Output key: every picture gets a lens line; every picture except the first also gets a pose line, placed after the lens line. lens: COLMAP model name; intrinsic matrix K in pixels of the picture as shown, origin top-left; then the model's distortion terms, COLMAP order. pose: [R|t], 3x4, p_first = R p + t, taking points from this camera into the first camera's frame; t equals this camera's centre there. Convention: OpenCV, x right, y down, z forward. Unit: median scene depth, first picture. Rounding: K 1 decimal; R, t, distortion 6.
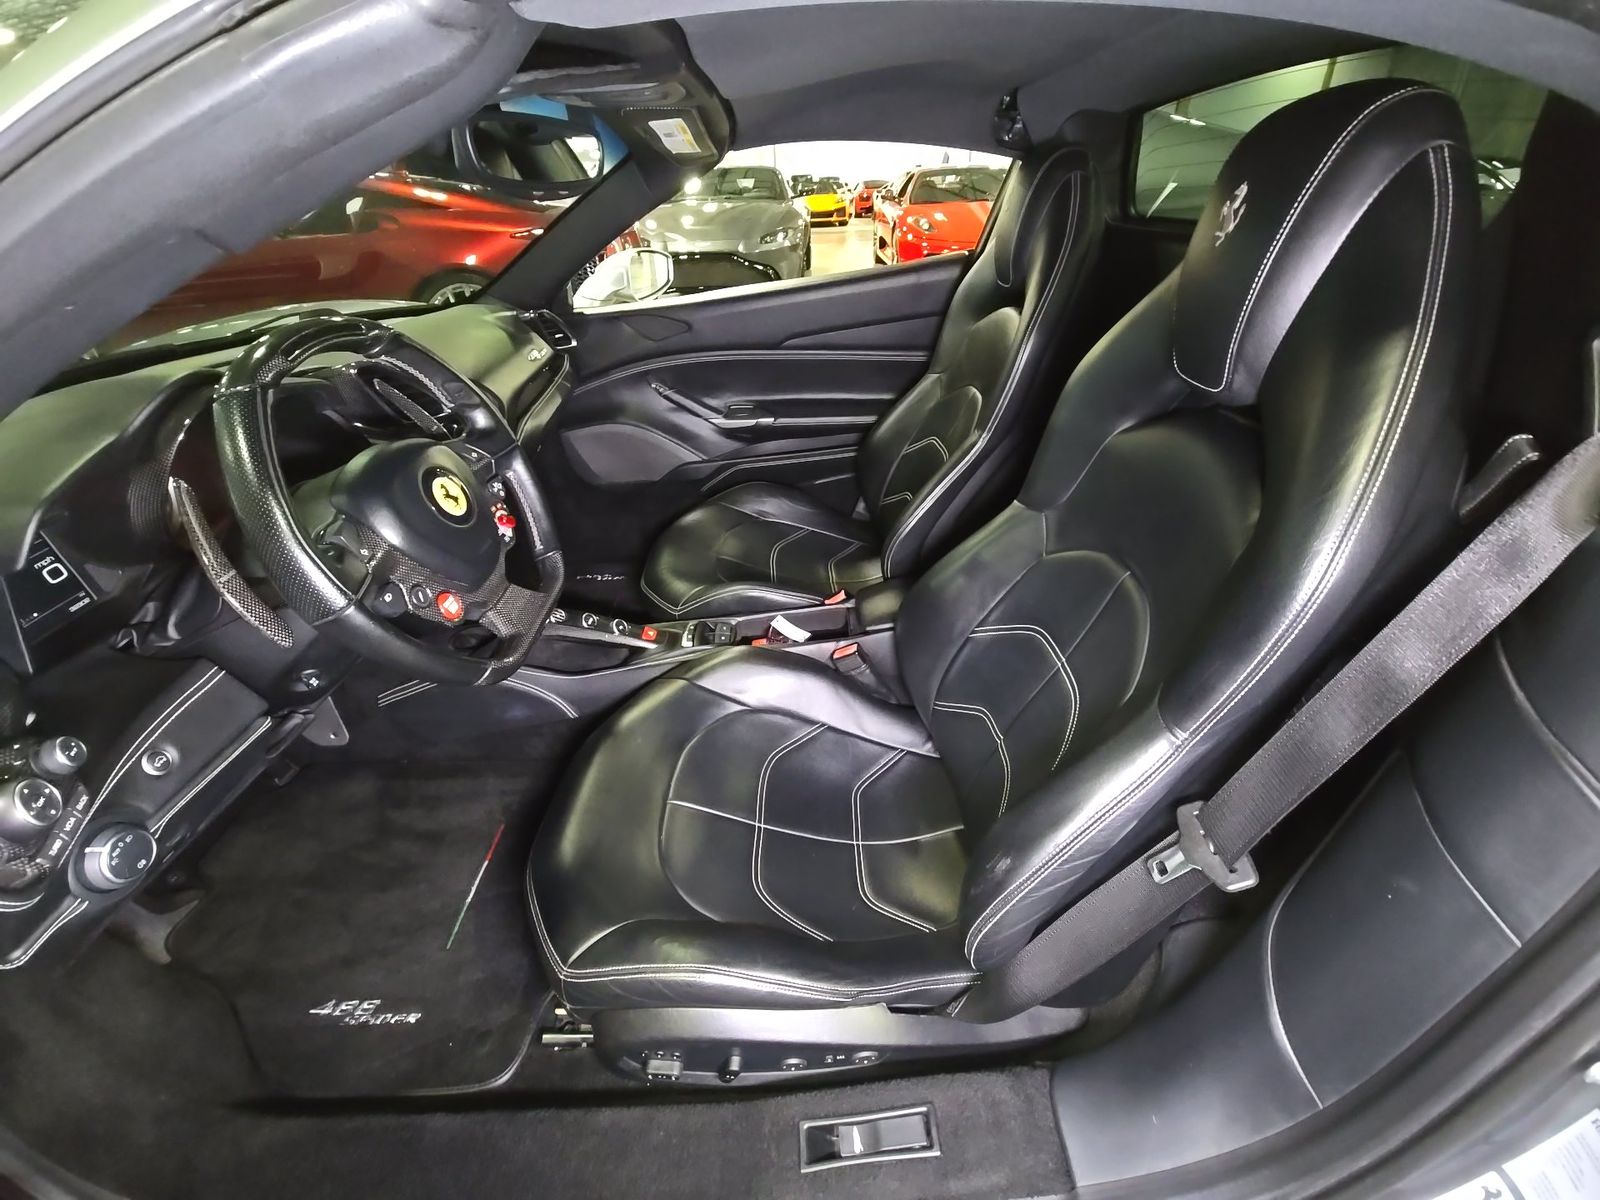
lens RADIAL K [[664.5, 0, 793.9], [0, 664.5, 591.6], [0, 0, 1]] dist [-0.002030, -0.000153]
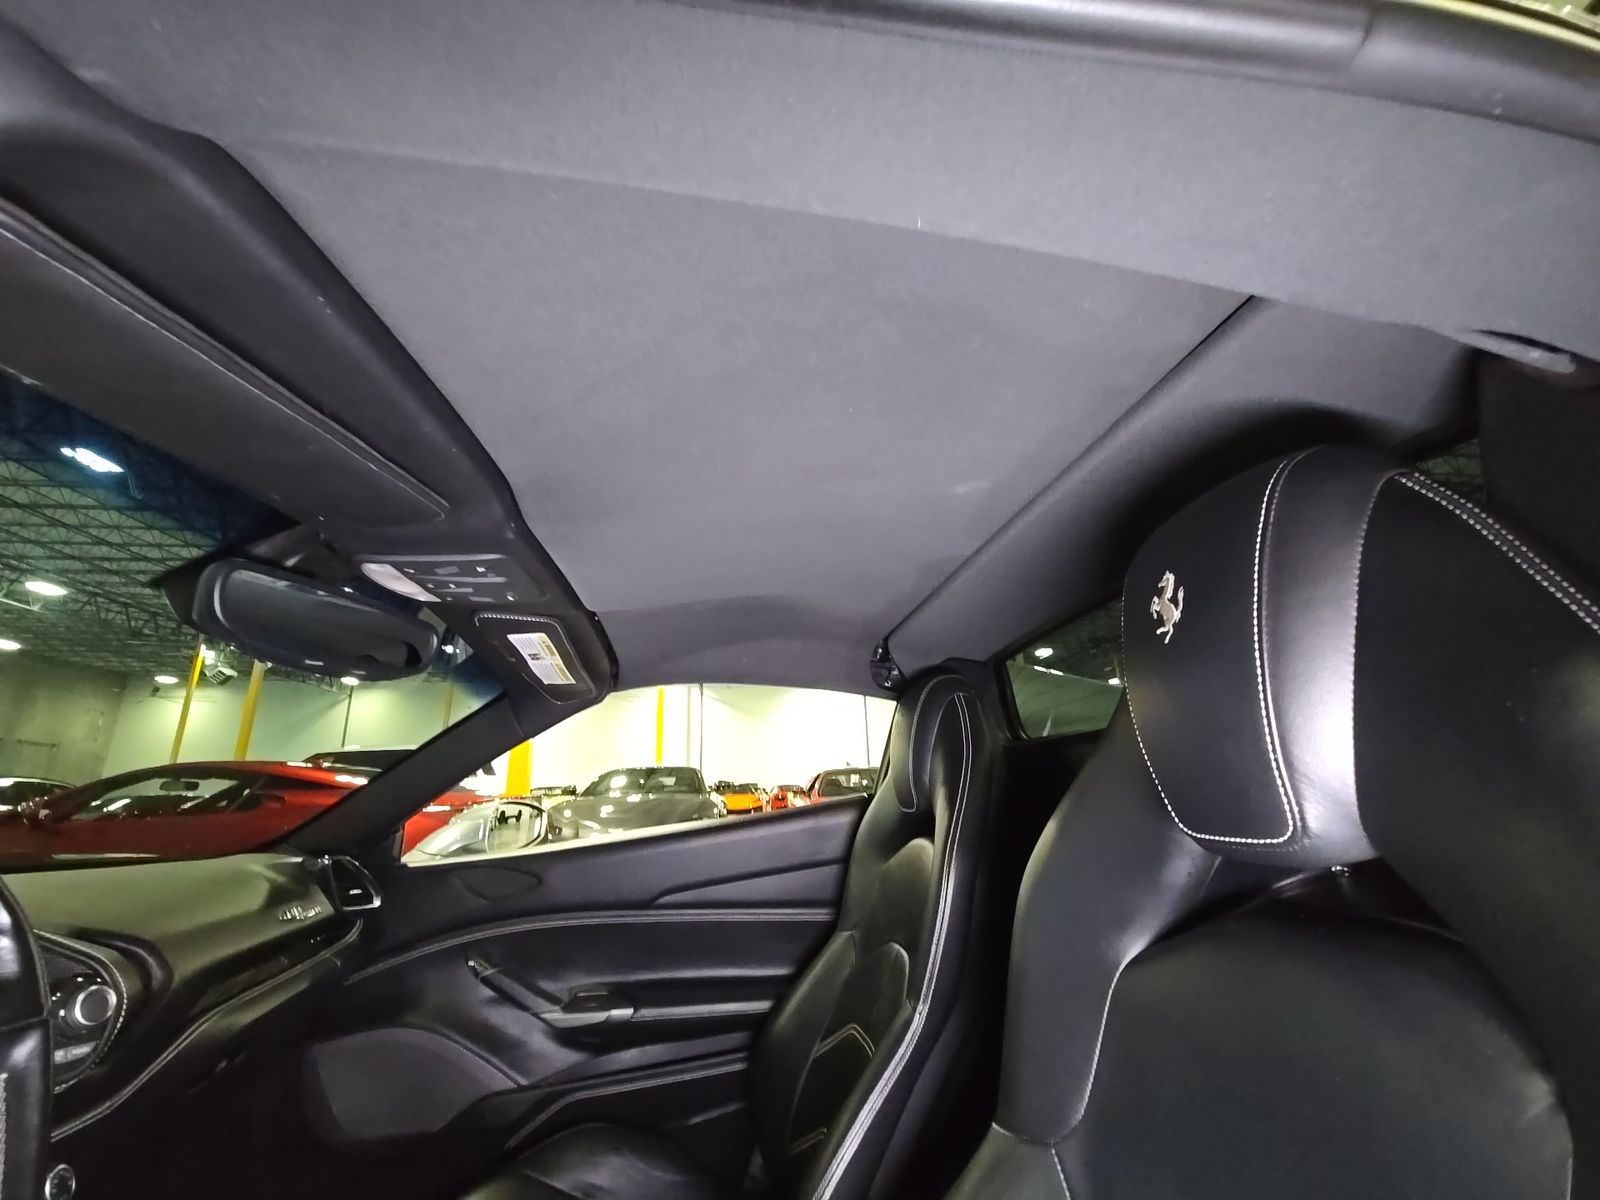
lens RADIAL K [[645.9, 0, 804.8], [0, 645.9, 590.4], [0, 0, 1]] dist [-0.002311, 0.000030]
pose [[0.992715, 0.037564, 0.114477, 0.062183], [0.062472, 0.651965, -0.755671, -0.019730], [-0.103021, 0.757318, 0.644869, 0.211915]]
